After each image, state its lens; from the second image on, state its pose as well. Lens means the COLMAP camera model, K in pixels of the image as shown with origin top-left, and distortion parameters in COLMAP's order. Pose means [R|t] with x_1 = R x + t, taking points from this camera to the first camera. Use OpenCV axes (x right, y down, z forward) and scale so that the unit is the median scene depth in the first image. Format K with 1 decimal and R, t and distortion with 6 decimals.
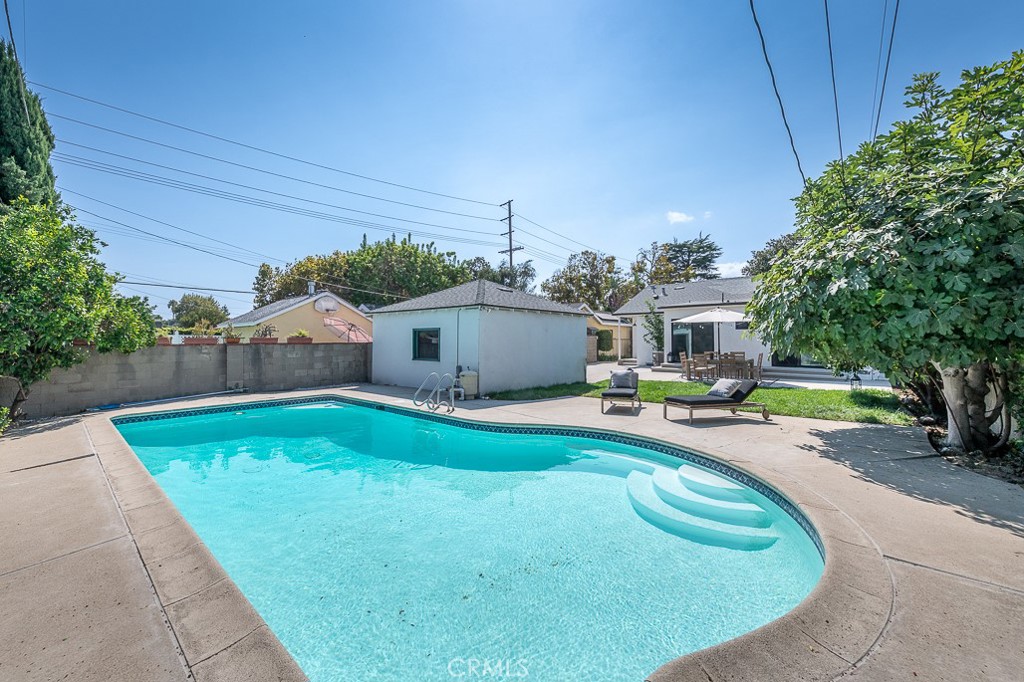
lens RADIAL K [[405.2, 0, 534.2], [0, 405.2, 339.9], [0, 0, 1]] dist [0.001062, 0.000001]
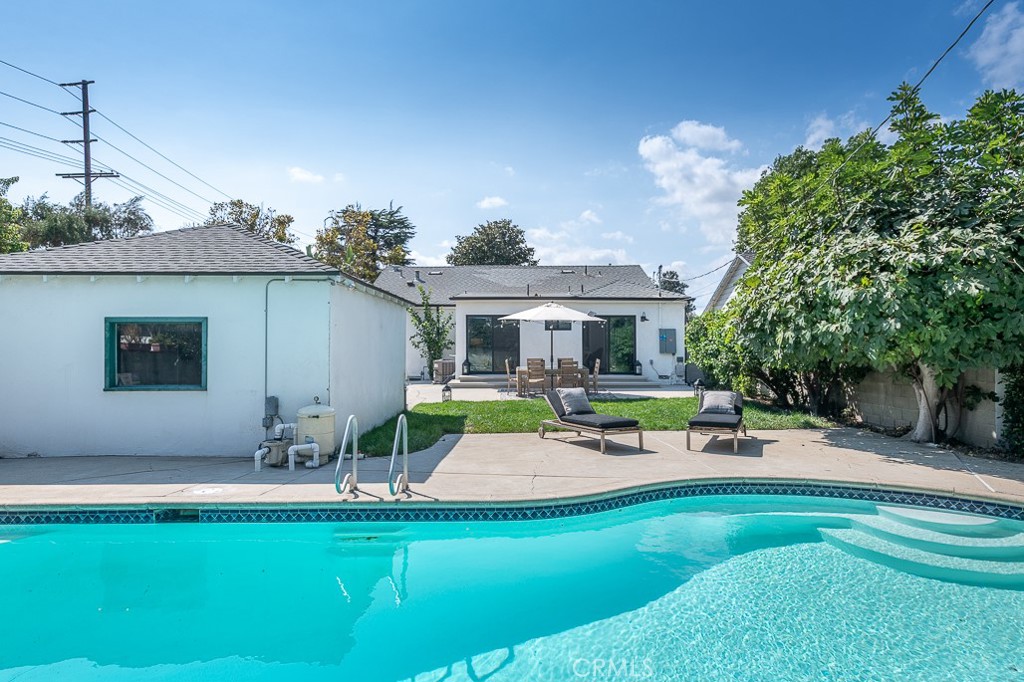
lens RADIAL K [[552.6, 0, 512.0], [0, 552.6, 341.0], [0, 0, 1]] dist [0.014552, -0.000547]
pose [[0.761722, 0.002481, 0.647899, -0.210611], [0.001754, 0.999981, -0.005891, 0.001217], [-0.647901, 0.005624, 0.761704, 0.168099]]
